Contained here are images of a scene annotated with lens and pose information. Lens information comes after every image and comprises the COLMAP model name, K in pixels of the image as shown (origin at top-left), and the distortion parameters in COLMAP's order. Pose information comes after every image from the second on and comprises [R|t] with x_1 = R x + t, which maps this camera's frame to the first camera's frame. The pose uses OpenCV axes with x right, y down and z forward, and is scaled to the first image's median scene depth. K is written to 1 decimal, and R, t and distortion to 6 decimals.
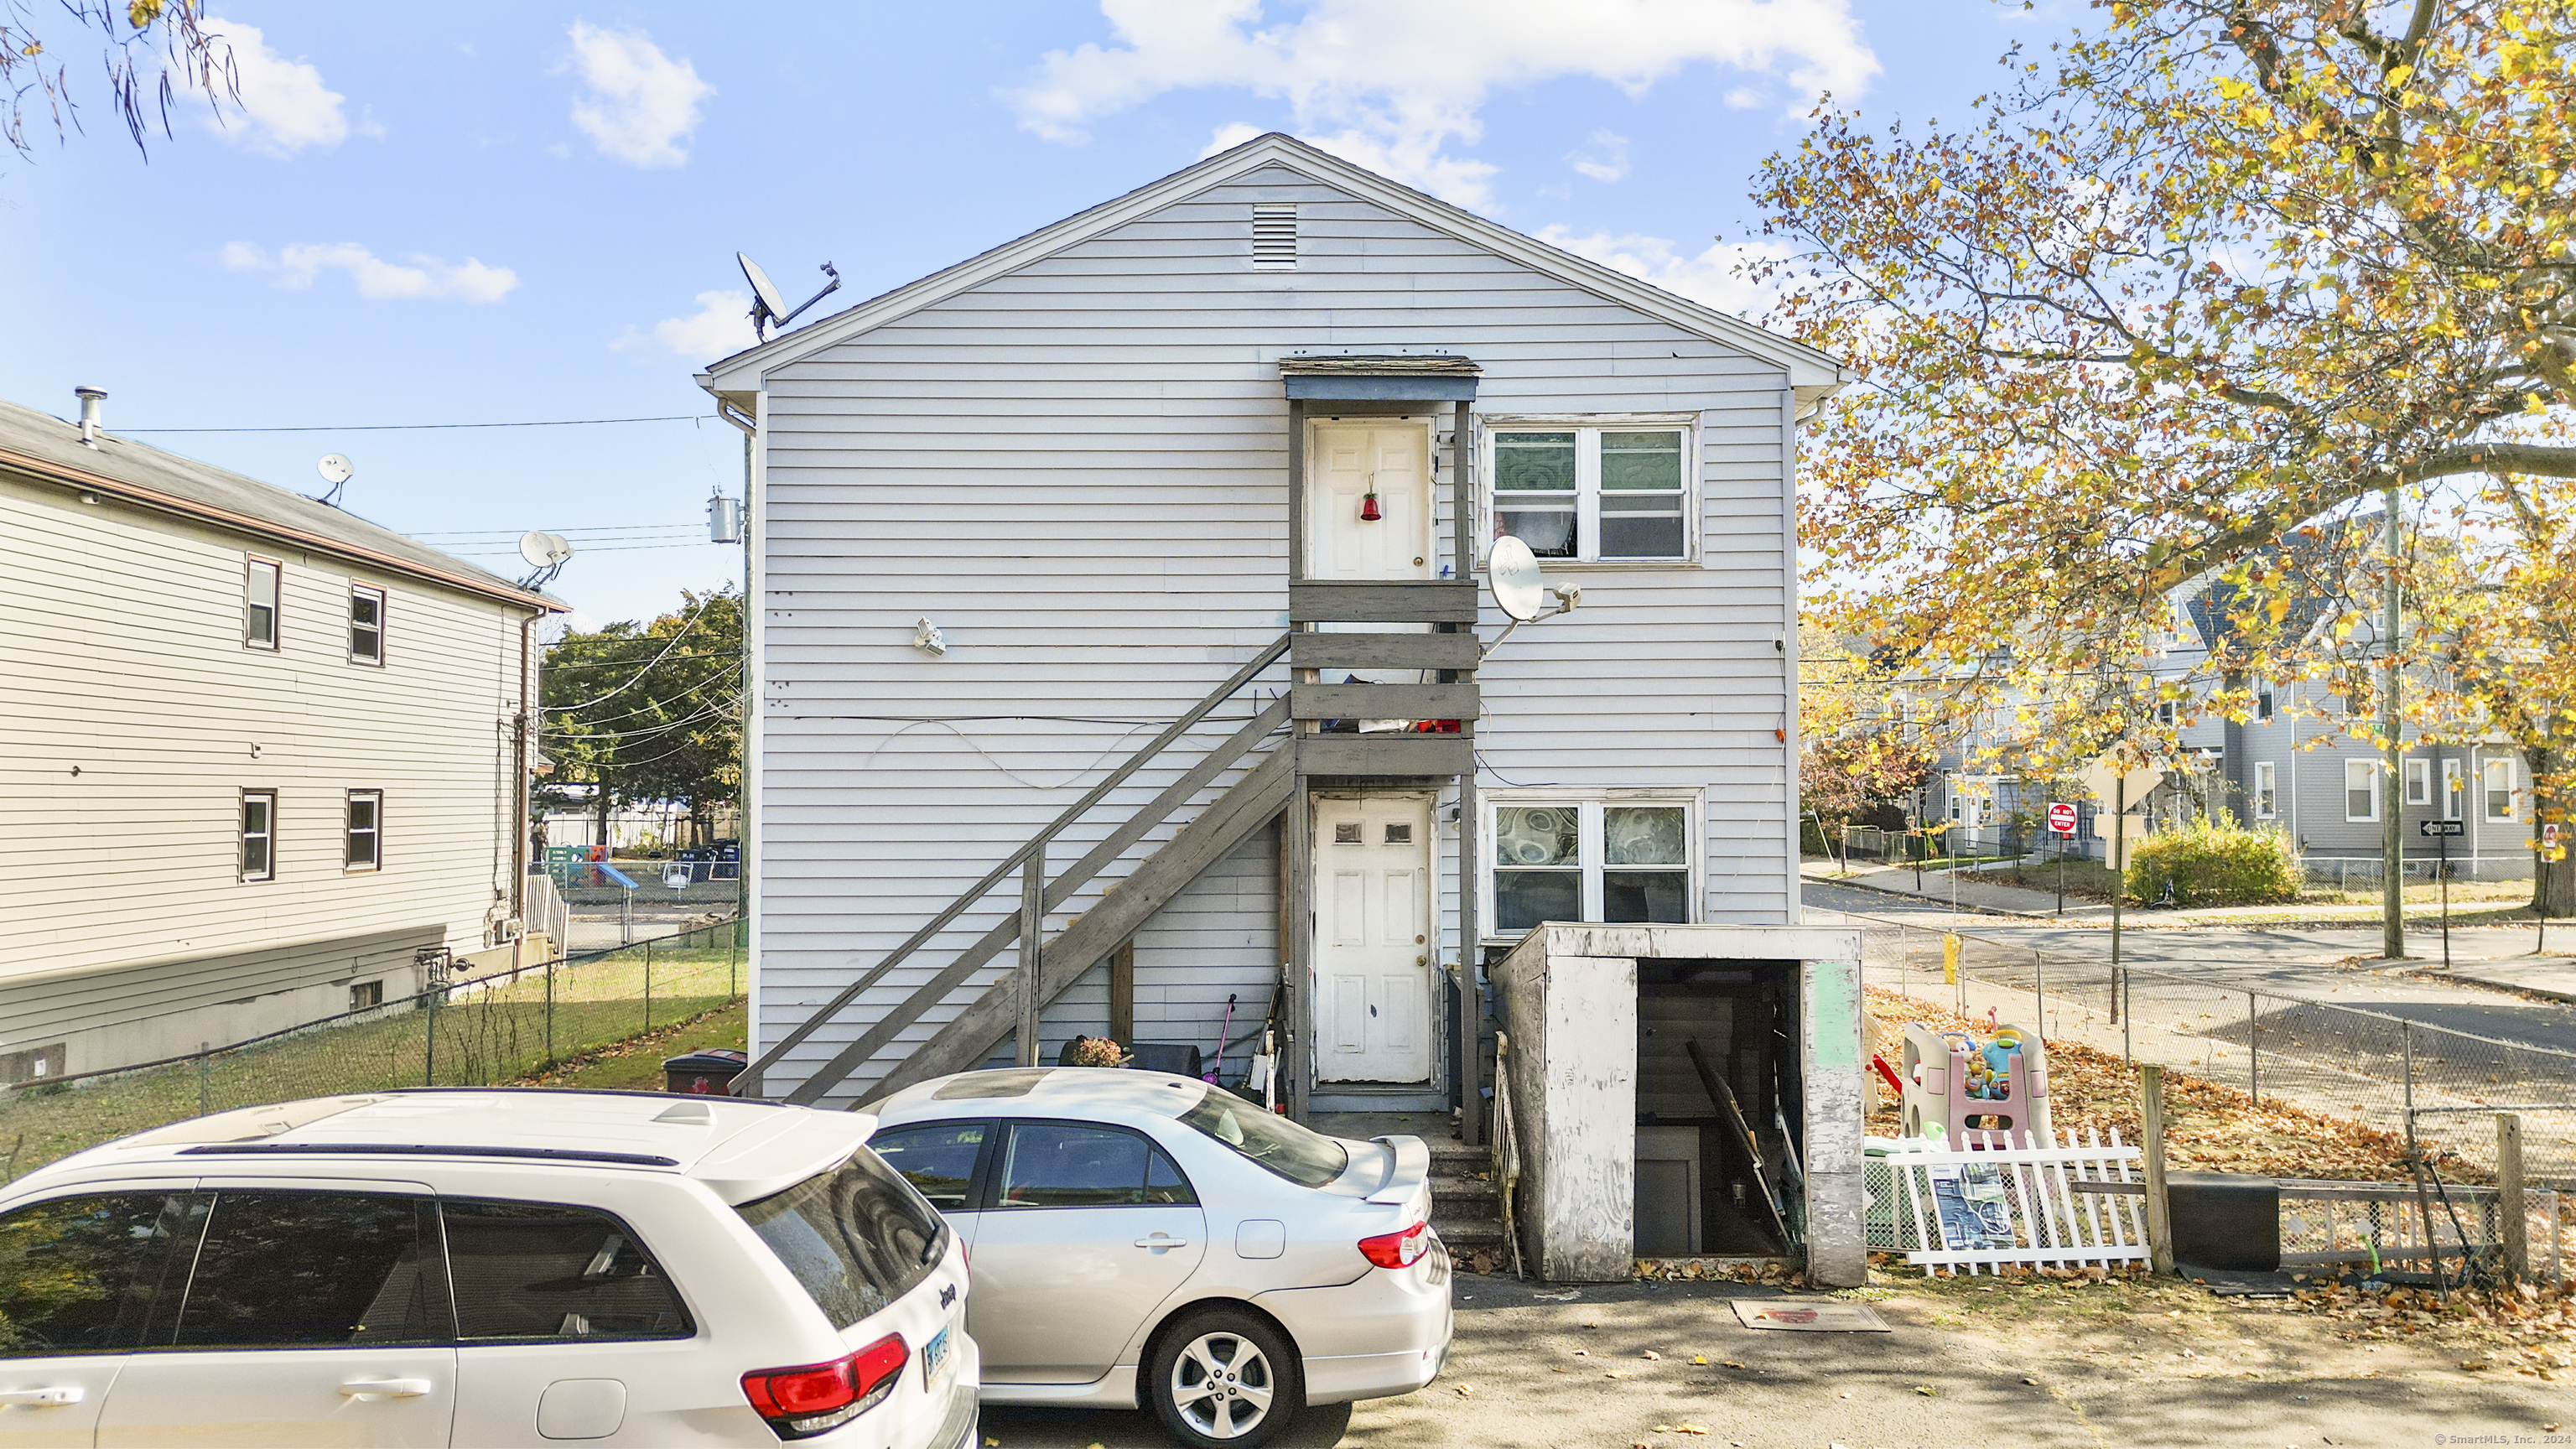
lens RADIAL K [[1795.4, 0, 1287.7], [0, 1795.4, 717.9], [0, 0, 1]] dist [0.039264, -0.019445]
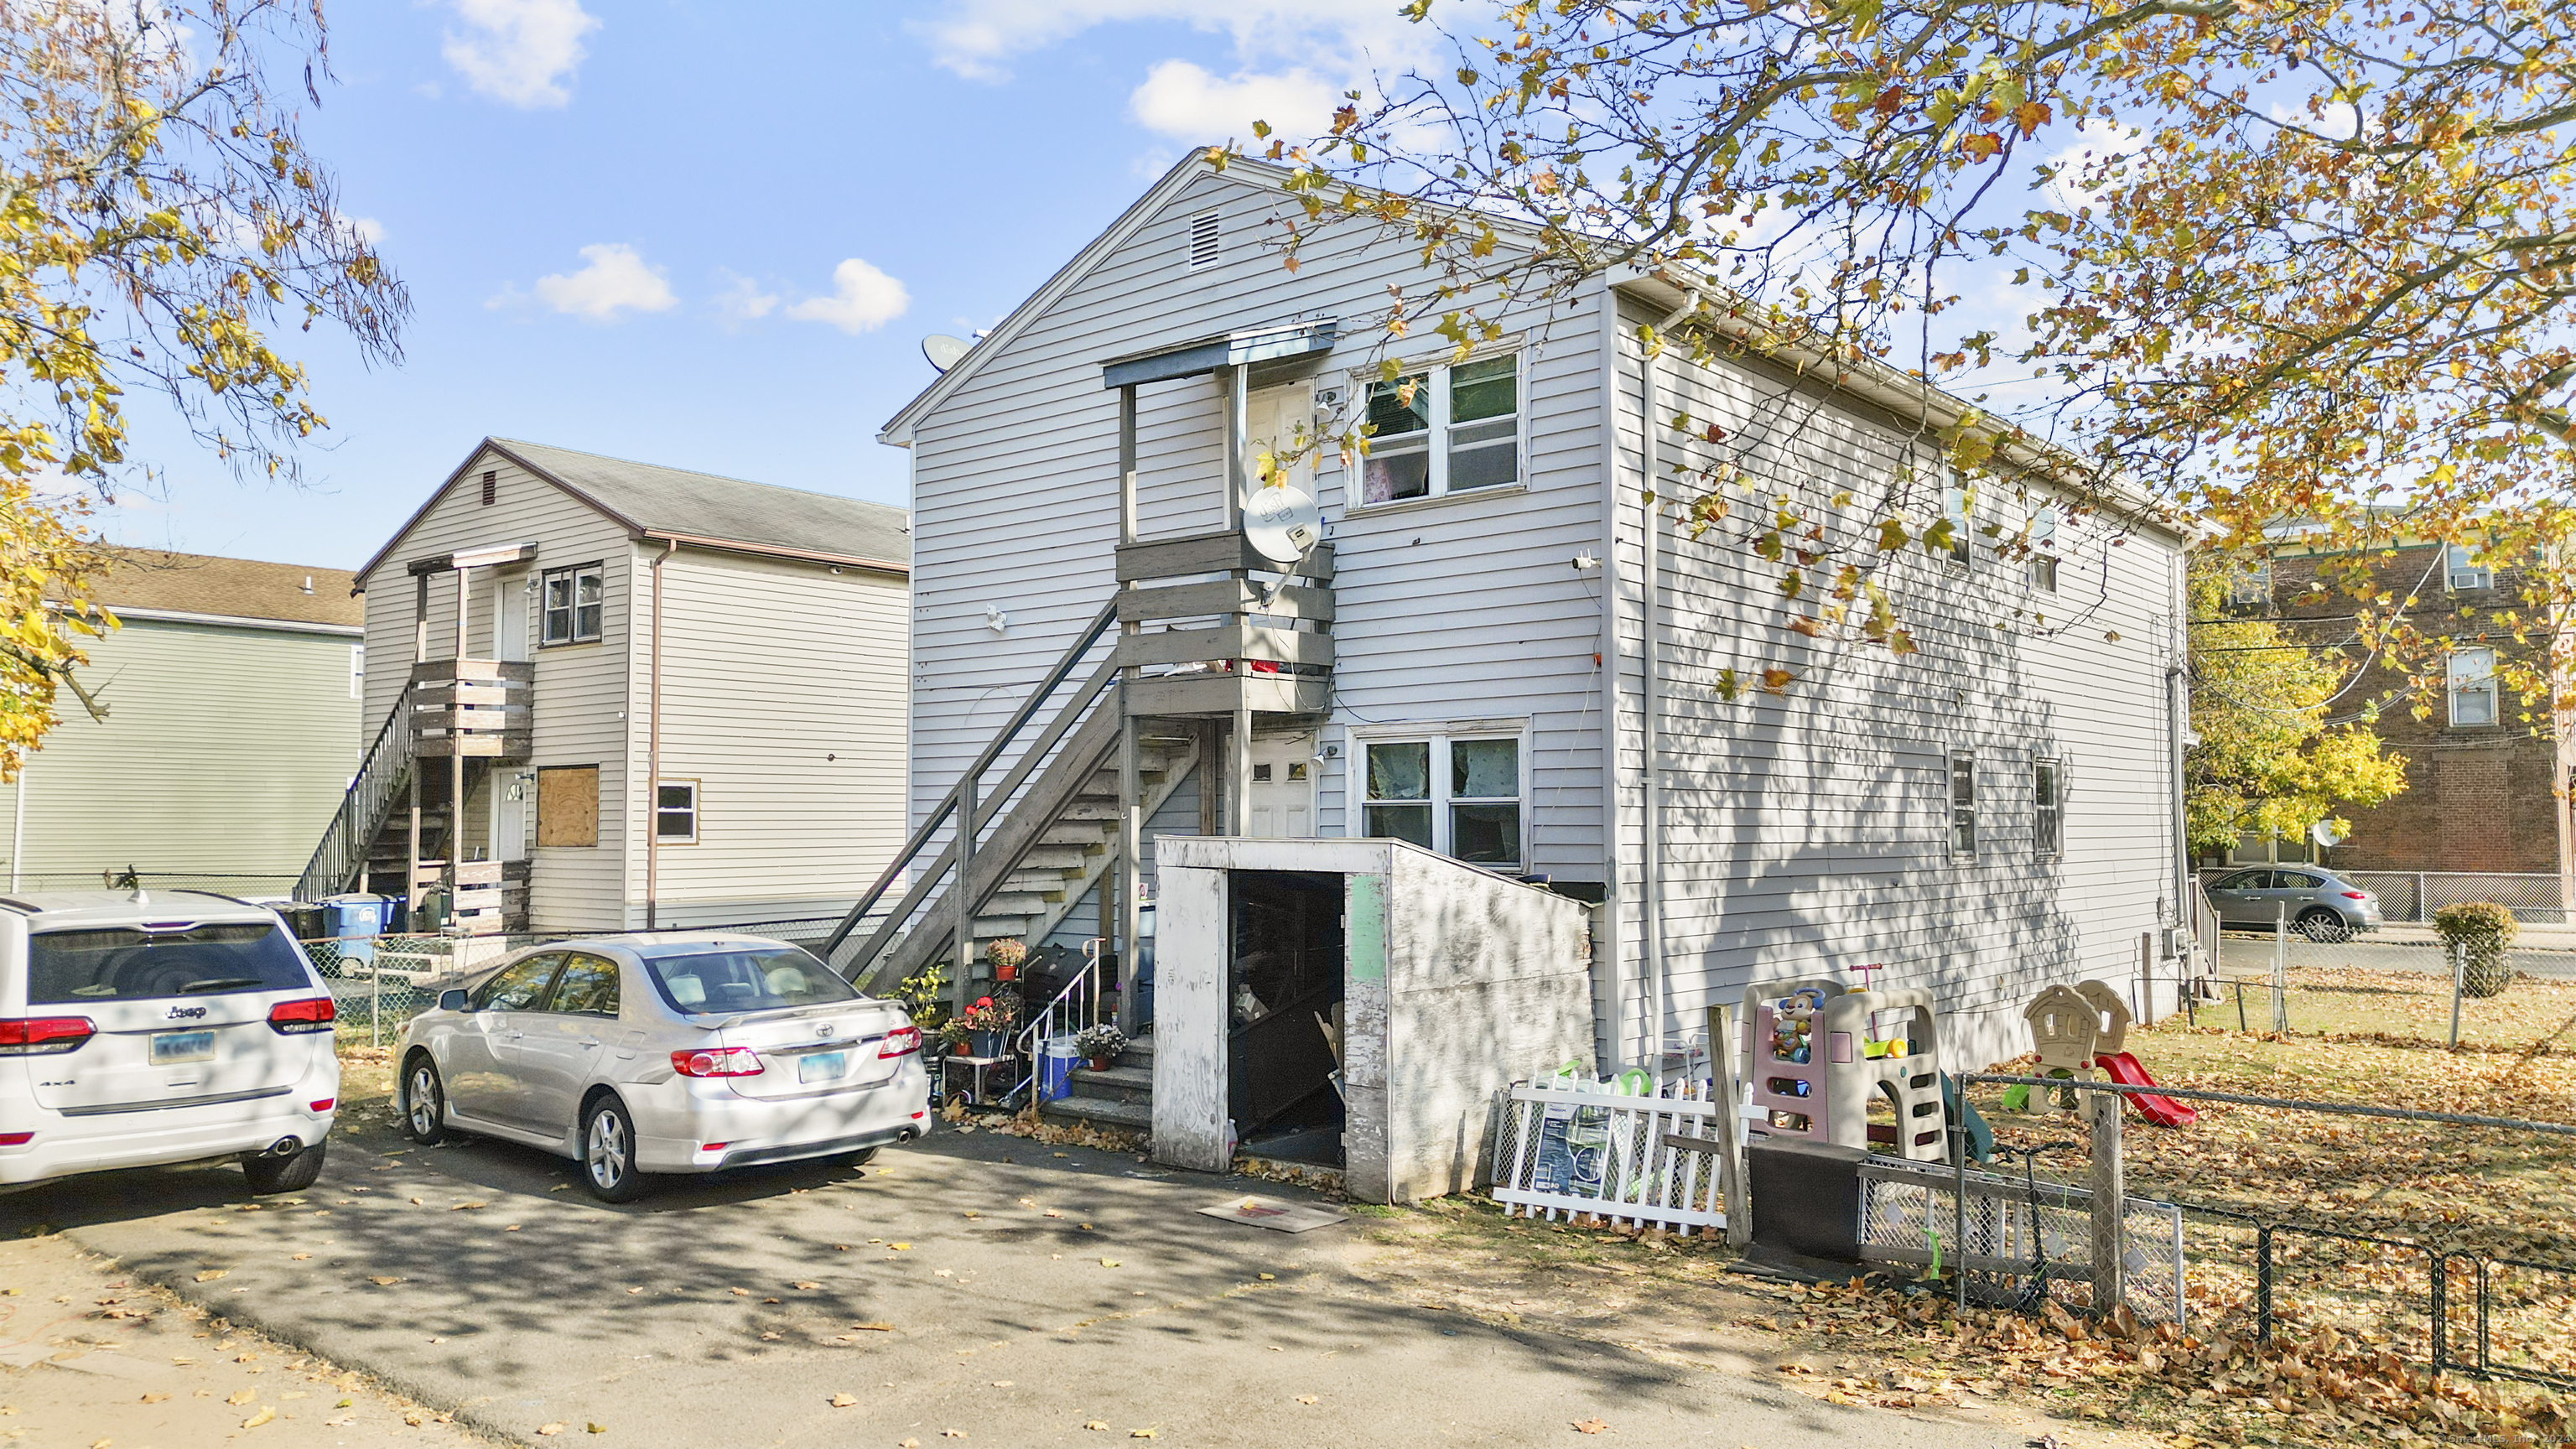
lens RADIAL K [[1795.4, 0, 1286.3], [0, 1795.4, 699.3], [0, 0, 1]] dist [0.039264, -0.019445]
pose [[0.776561, -0.043173, -0.628561, 0.794124], [0.027313, 0.999018, -0.034875, 0.063783], [0.629450, 0.009915, 0.776978, 0.178906]]
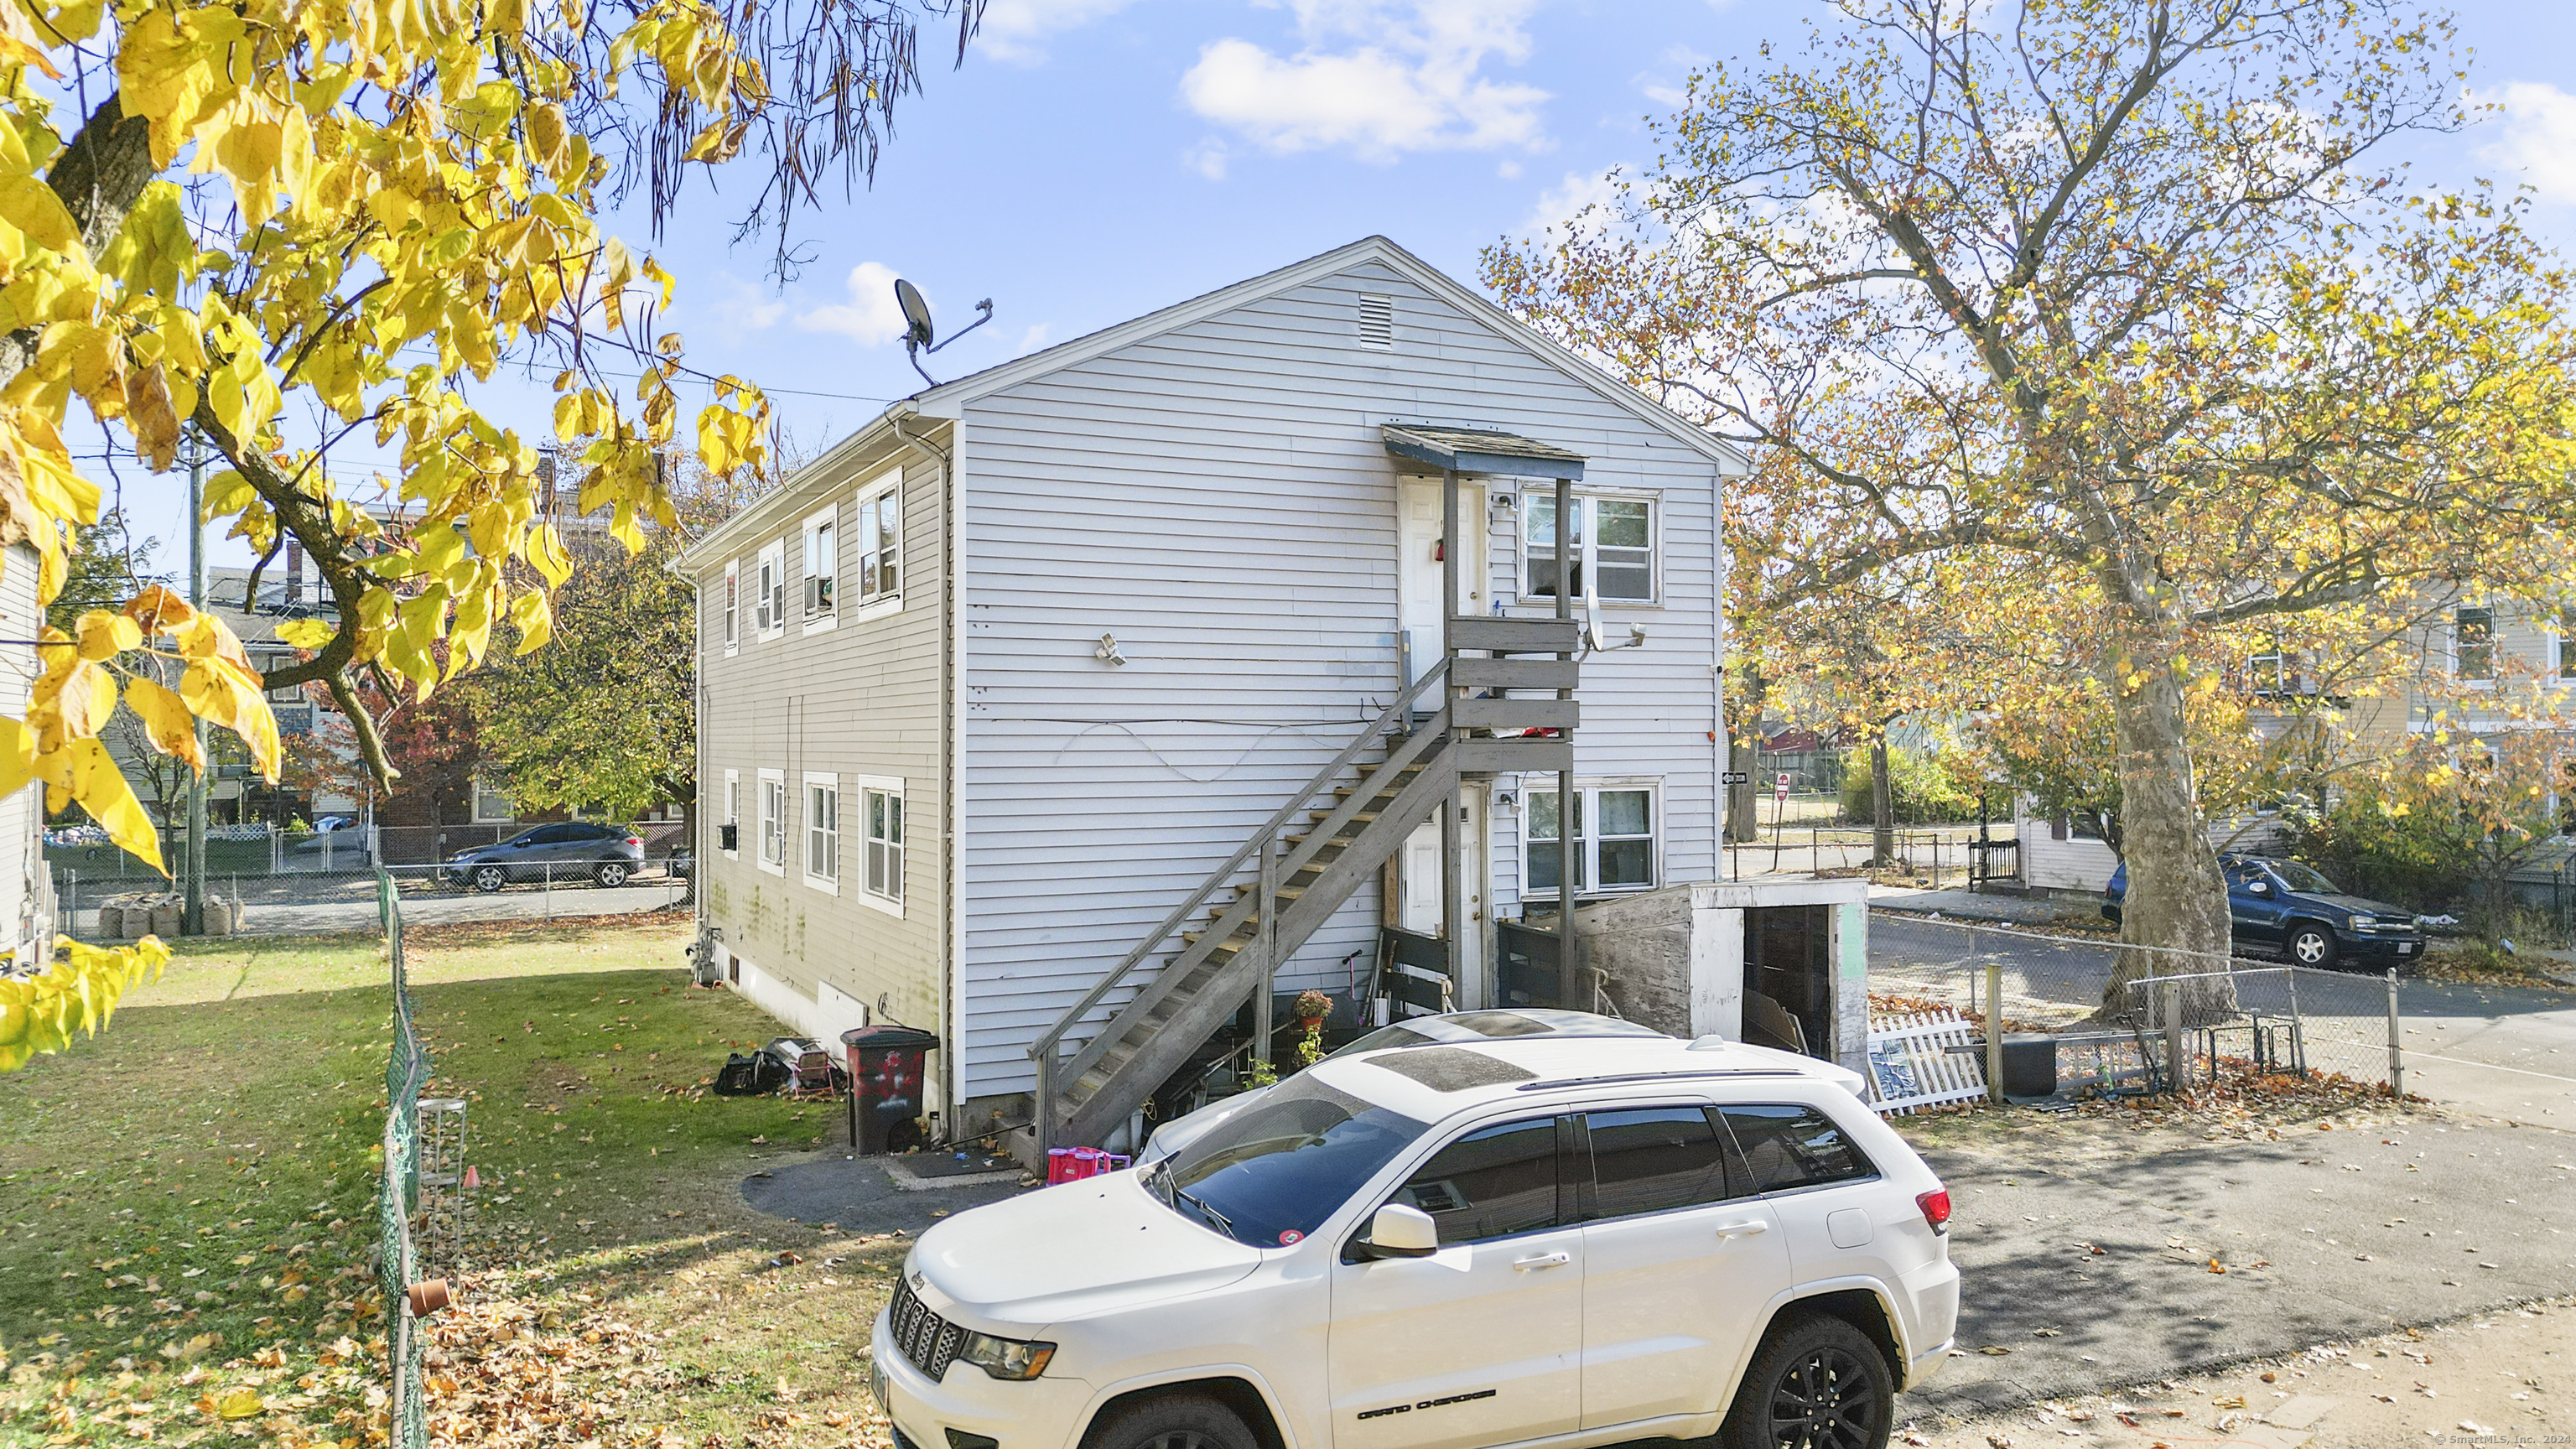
lens RADIAL K [[1795.4, 0, 1286.5], [0, 1795.4, 716.3], [0, 0, 1]] dist [0.039264, -0.019445]
pose [[0.901757, 0.005150, 0.432213, -0.633826], [-0.018886, 0.999444, 0.027495, -0.038810], [-0.431831, -0.032956, 0.901352, -0.073430]]
